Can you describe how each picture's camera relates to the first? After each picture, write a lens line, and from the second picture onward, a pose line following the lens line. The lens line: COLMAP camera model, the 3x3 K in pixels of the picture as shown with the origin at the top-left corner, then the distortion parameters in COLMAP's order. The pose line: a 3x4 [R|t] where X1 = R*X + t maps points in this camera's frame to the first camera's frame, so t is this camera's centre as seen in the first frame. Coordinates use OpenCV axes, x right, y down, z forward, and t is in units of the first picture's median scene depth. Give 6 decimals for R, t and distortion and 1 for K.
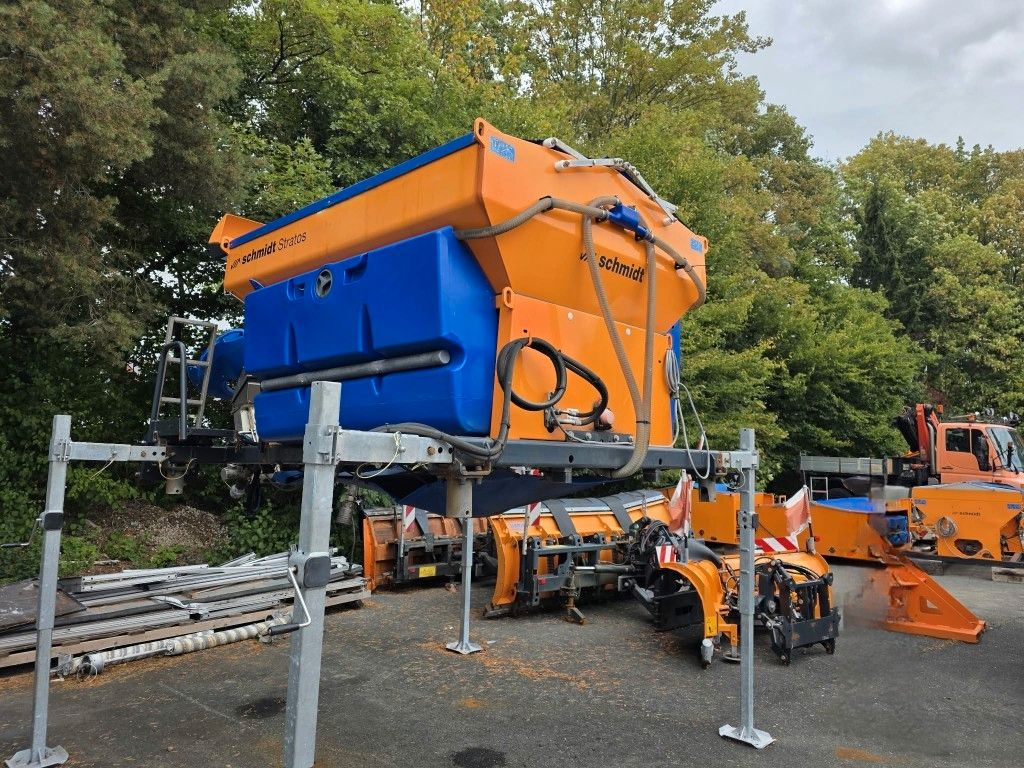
lens RADIAL K [[684.6, 0, 507.7], [0, 684.6, 379.1], [0, 0, 1]] dist [0.059183, -0.050596]
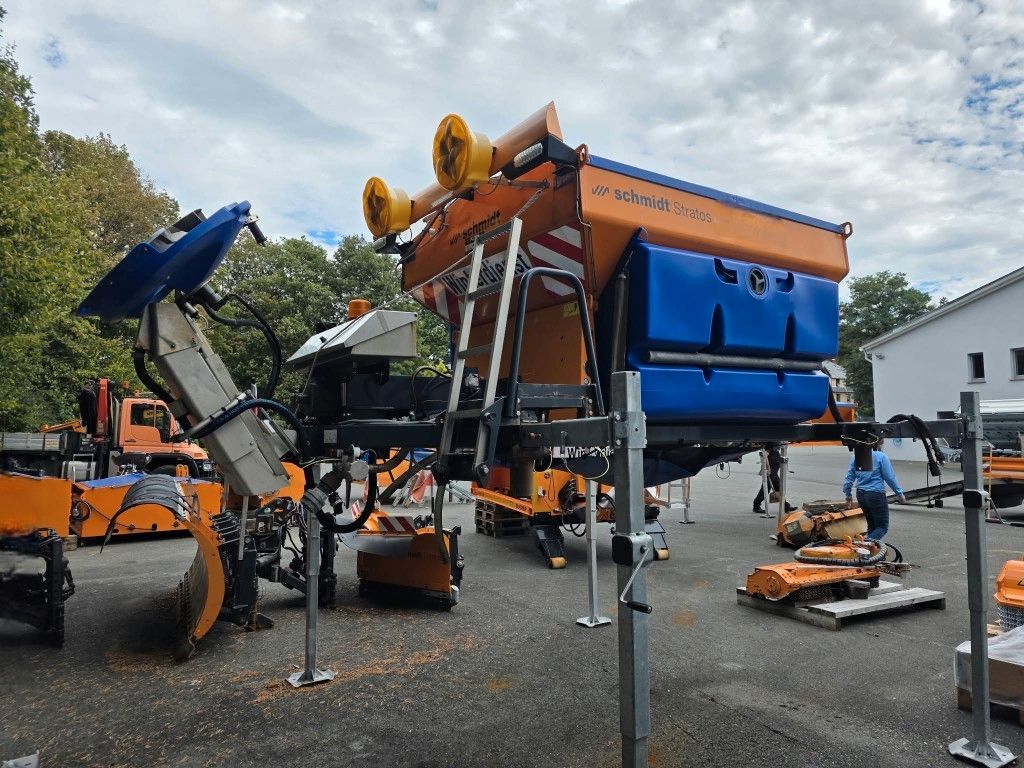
lens RADIAL K [[681.5, 0, 518.5], [0, 681.5, 381.0], [0, 0, 1]] dist [0.051314, -0.041513]
pose [[0.209229, 0.064083, 0.975765, -0.792597], [-0.104279, 0.993623, -0.042895, 0.061309], [-0.972291, -0.092777, 0.214577, 0.623042]]
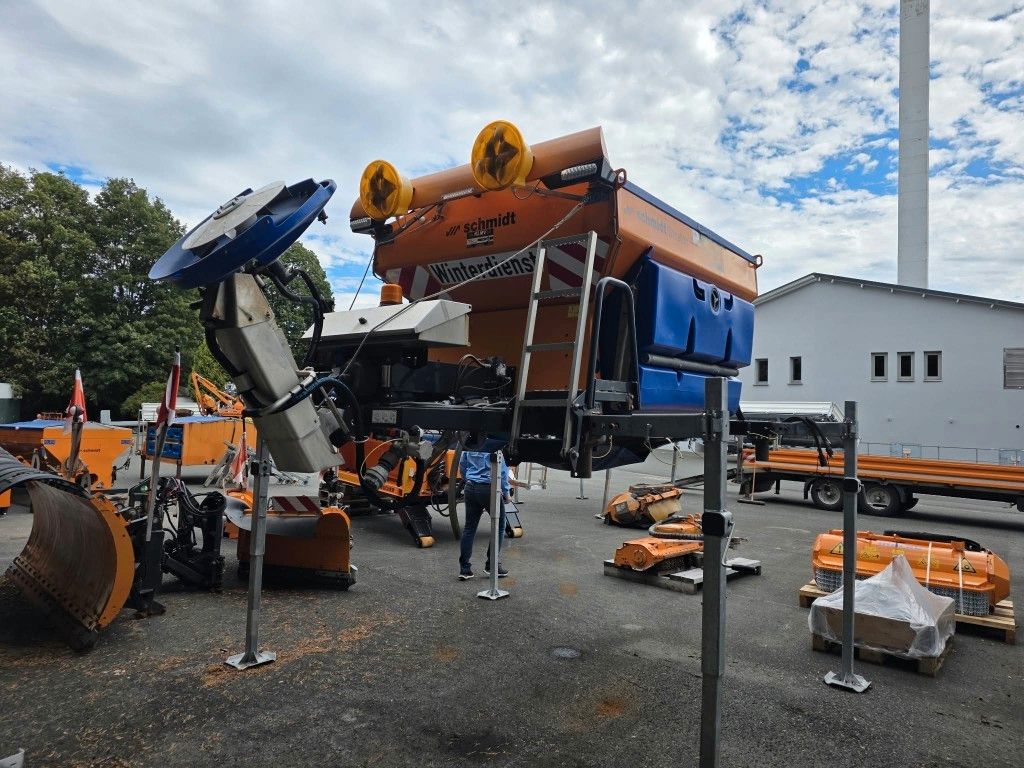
lens RADIAL K [[684.6, 0, 507.7], [0, 684.6, 379.1], [0, 0, 1]] dist [0.059183, -0.050596]
pose [[-0.090255, 0.044048, 0.994944, -0.857257], [-0.151689, 0.986757, -0.057446, 0.082240], [-0.984299, -0.156107, -0.082378, 0.820129]]
